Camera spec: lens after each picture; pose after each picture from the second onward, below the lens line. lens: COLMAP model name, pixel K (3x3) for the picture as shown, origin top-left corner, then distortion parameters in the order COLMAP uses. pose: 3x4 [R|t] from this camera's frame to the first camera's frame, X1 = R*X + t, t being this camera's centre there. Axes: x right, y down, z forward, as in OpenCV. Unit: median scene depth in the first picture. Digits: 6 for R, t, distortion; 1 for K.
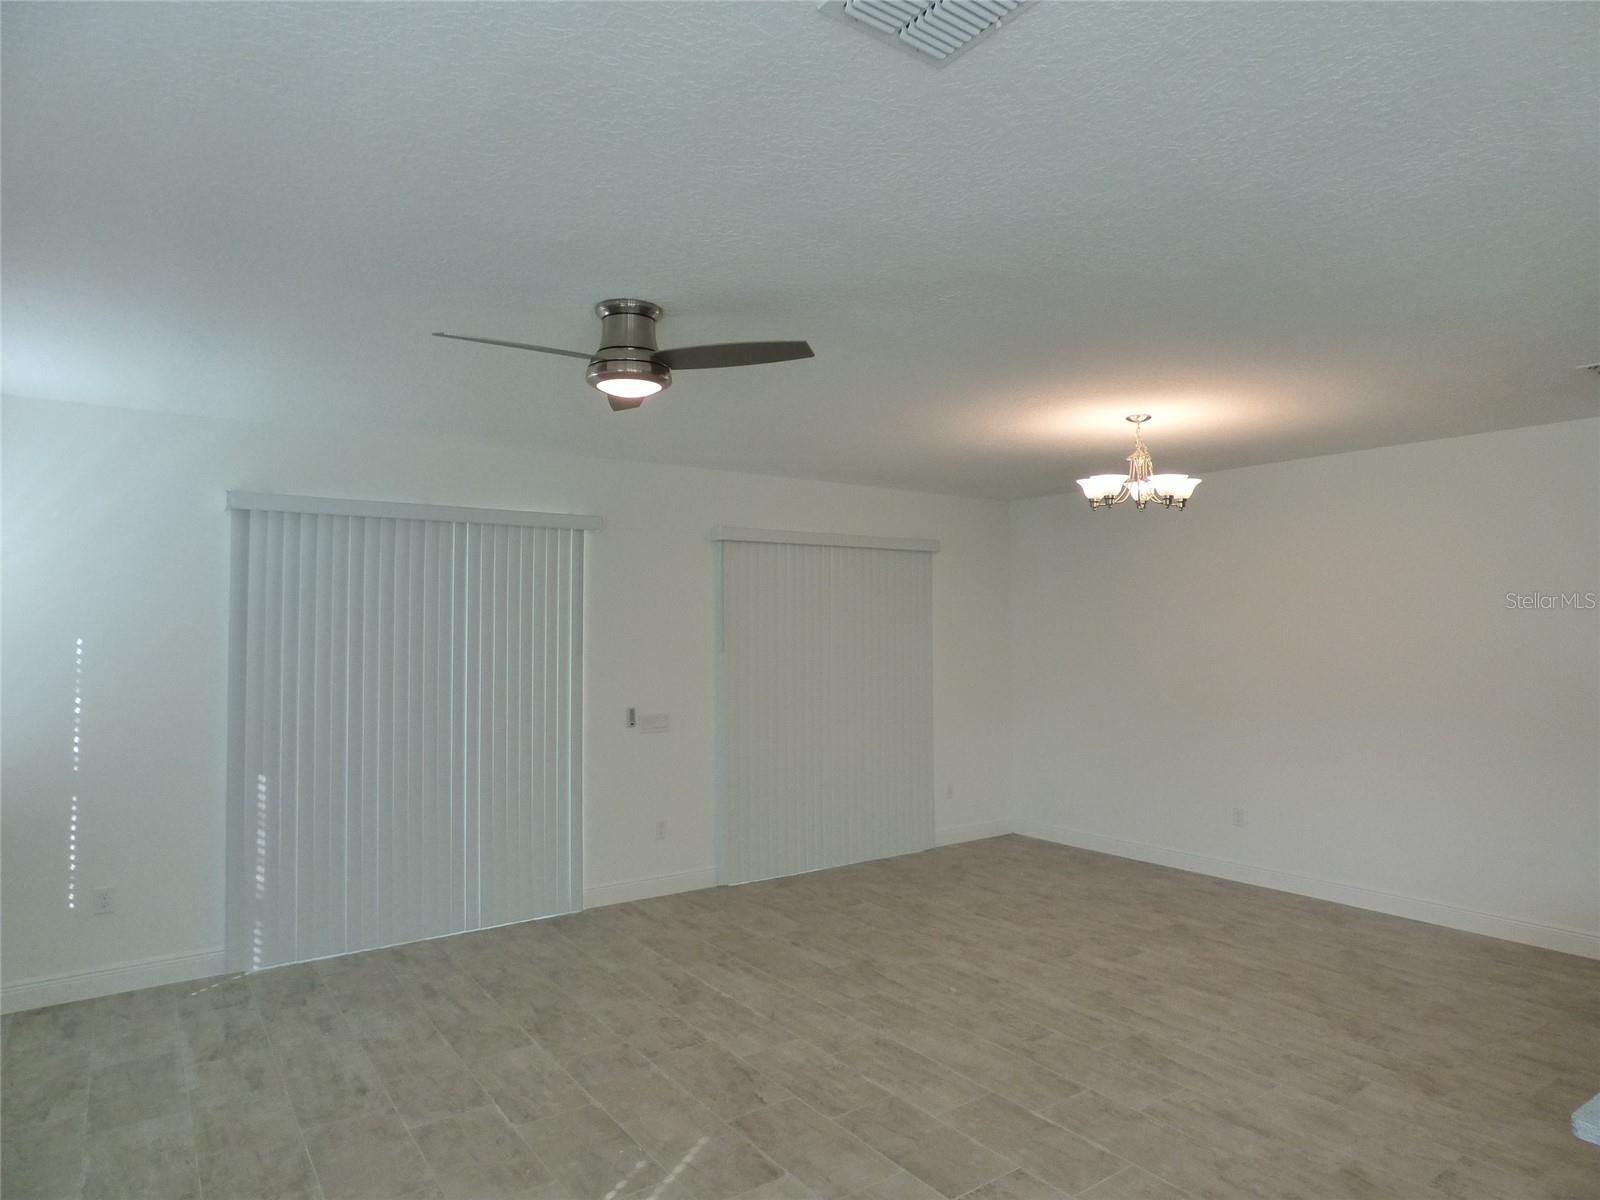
lens RADIAL K [[956.3, 0, 806.5], [0, 956.3, 602.2], [0, 0, 1]] dist [-0.015002, 0.000329]
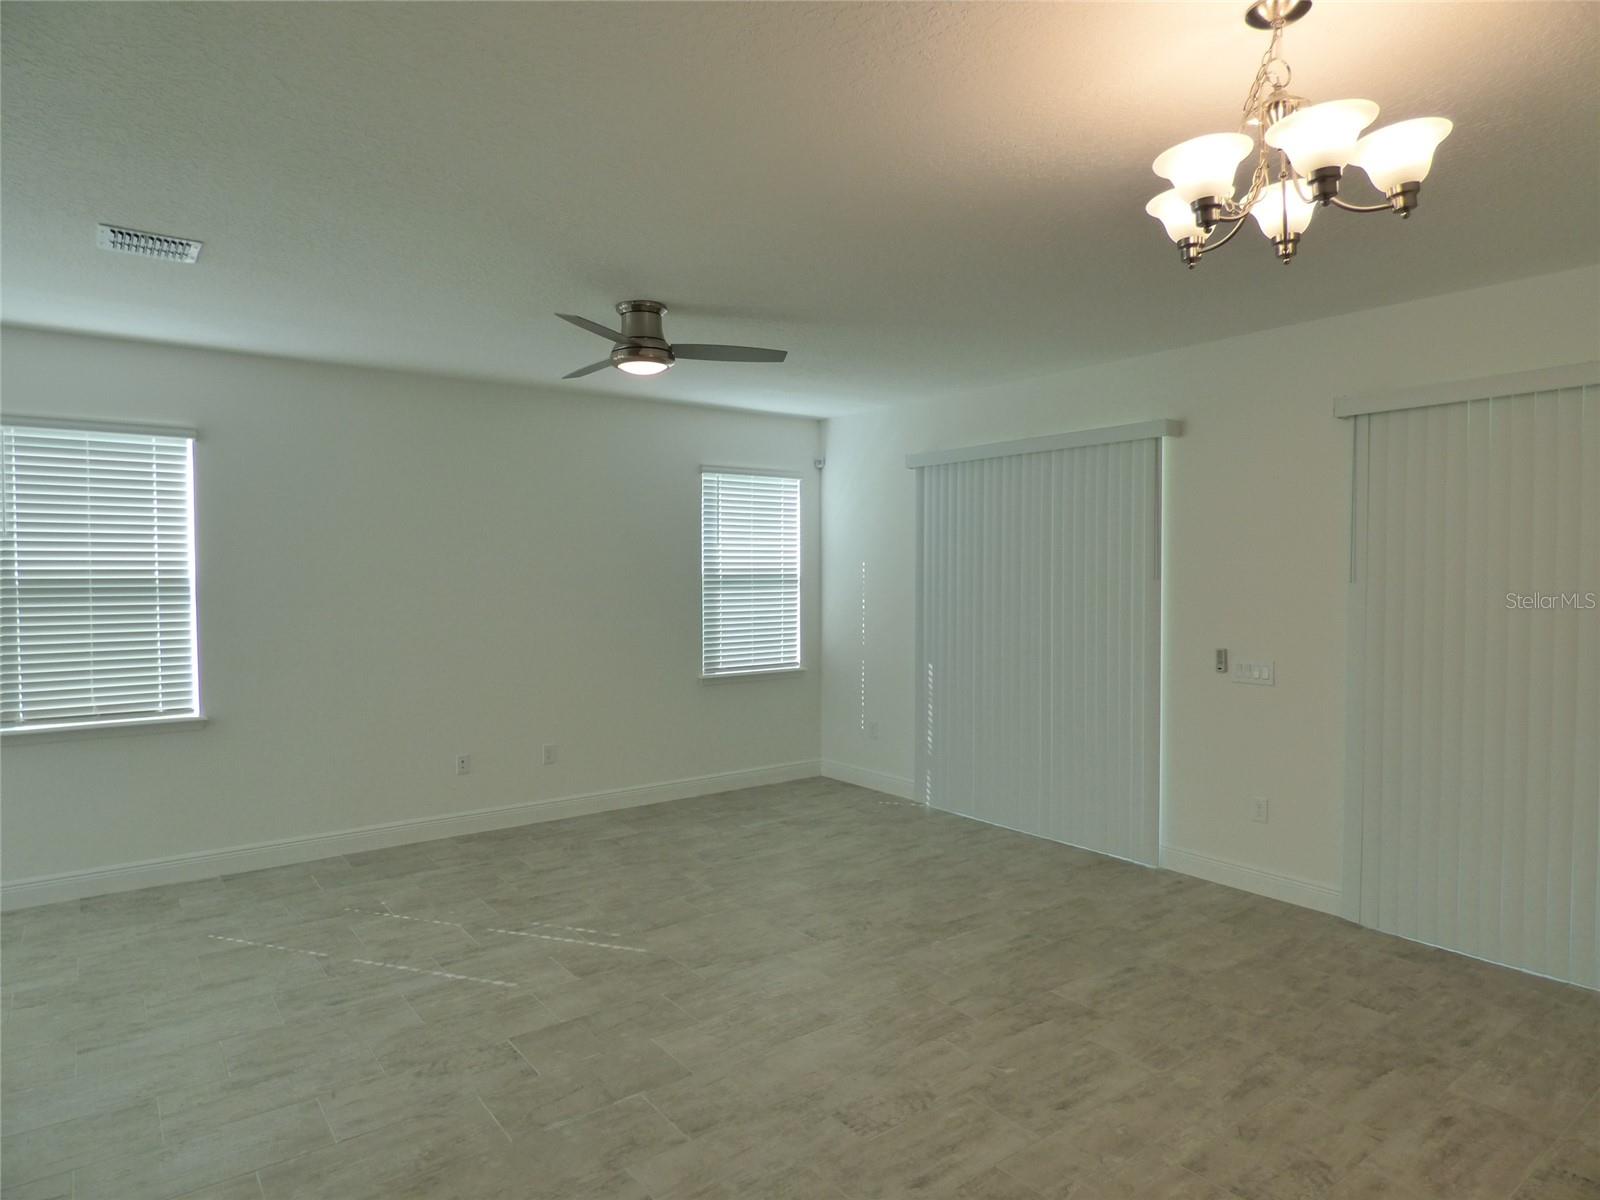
lens RADIAL K [[956.3, 0, 807.3], [0, 956.3, 600.1], [0, 0, 1]] dist [-0.015002, 0.000329]
pose [[0.035520, 0.038517, -0.998626, 0.780340], [0.032575, 0.998681, 0.039678, 0.033700], [0.998838, -0.033939, 0.034218, 0.800368]]
